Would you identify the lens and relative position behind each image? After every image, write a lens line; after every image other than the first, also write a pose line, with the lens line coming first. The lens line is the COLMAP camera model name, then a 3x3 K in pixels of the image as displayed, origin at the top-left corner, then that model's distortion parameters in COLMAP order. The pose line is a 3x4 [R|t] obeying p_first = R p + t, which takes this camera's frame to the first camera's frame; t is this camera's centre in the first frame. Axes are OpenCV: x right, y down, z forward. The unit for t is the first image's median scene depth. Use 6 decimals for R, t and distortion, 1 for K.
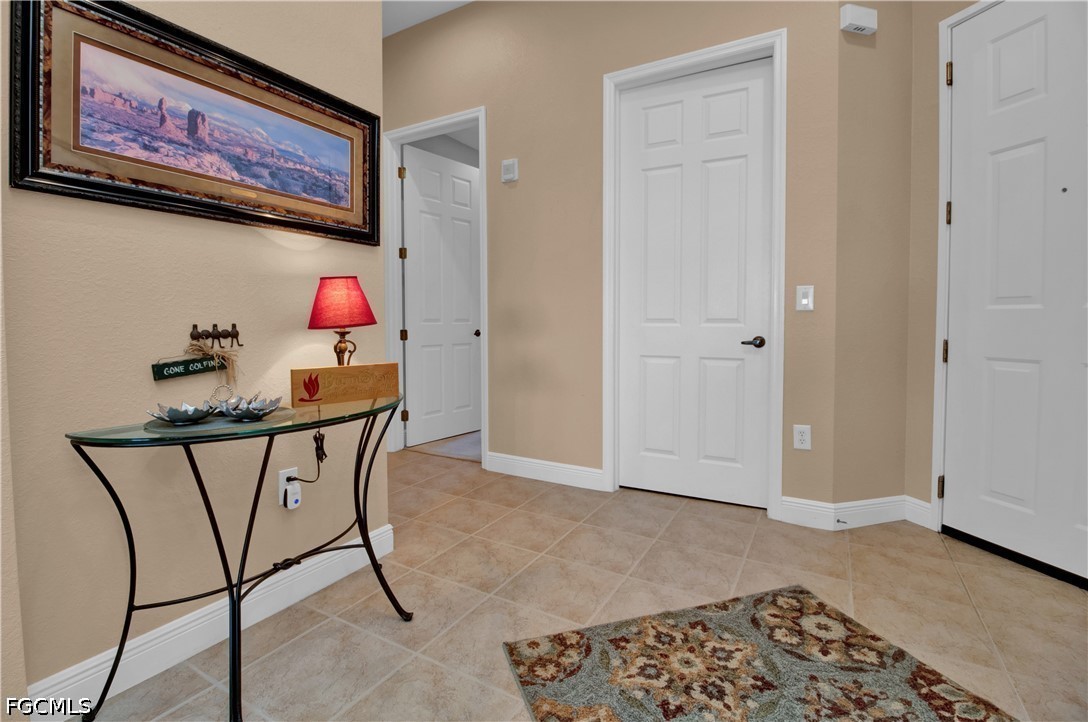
lens RADIAL K [[509.8, 0, 537.2], [0, 509.8, 339.7], [0, 0, 1]] dist [0.000189, -0.013970]
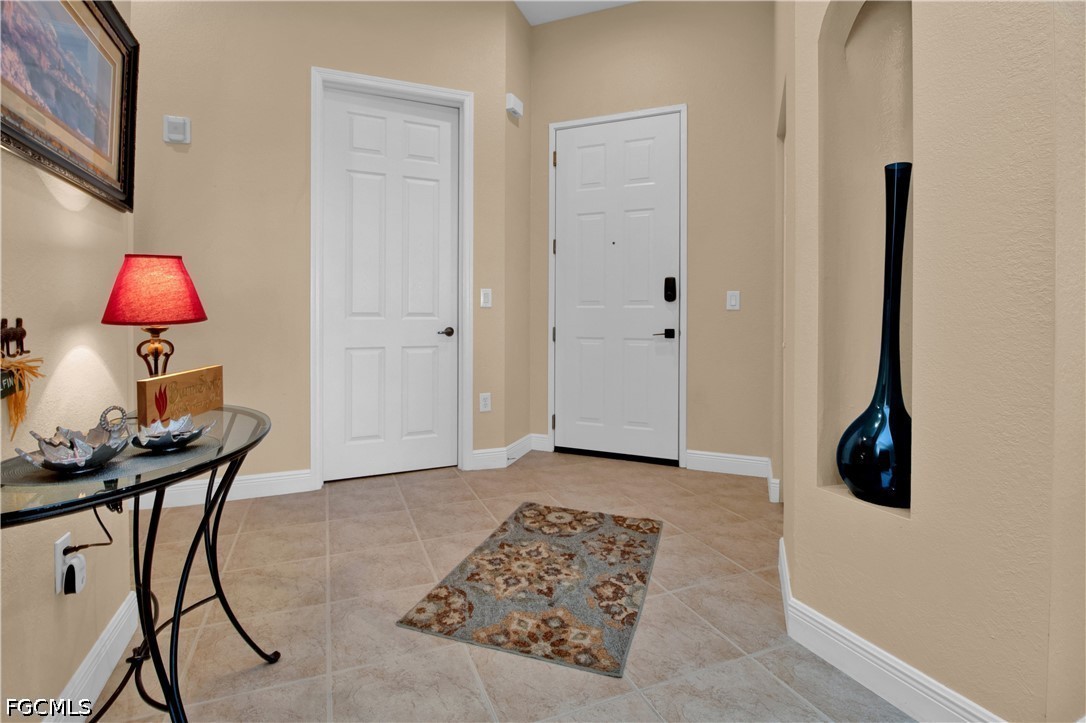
lens RADIAL K [[525.2, 0, 525.9], [0, 525.2, 320.5], [0, 0, 1]] dist [0.014774, -0.022629]
pose [[0.608065, -0.007184, 0.793855, -0.672484], [0.028095, 0.999527, -0.012475, -0.002512], [-0.793390, 0.029889, 0.607979, 0.100679]]
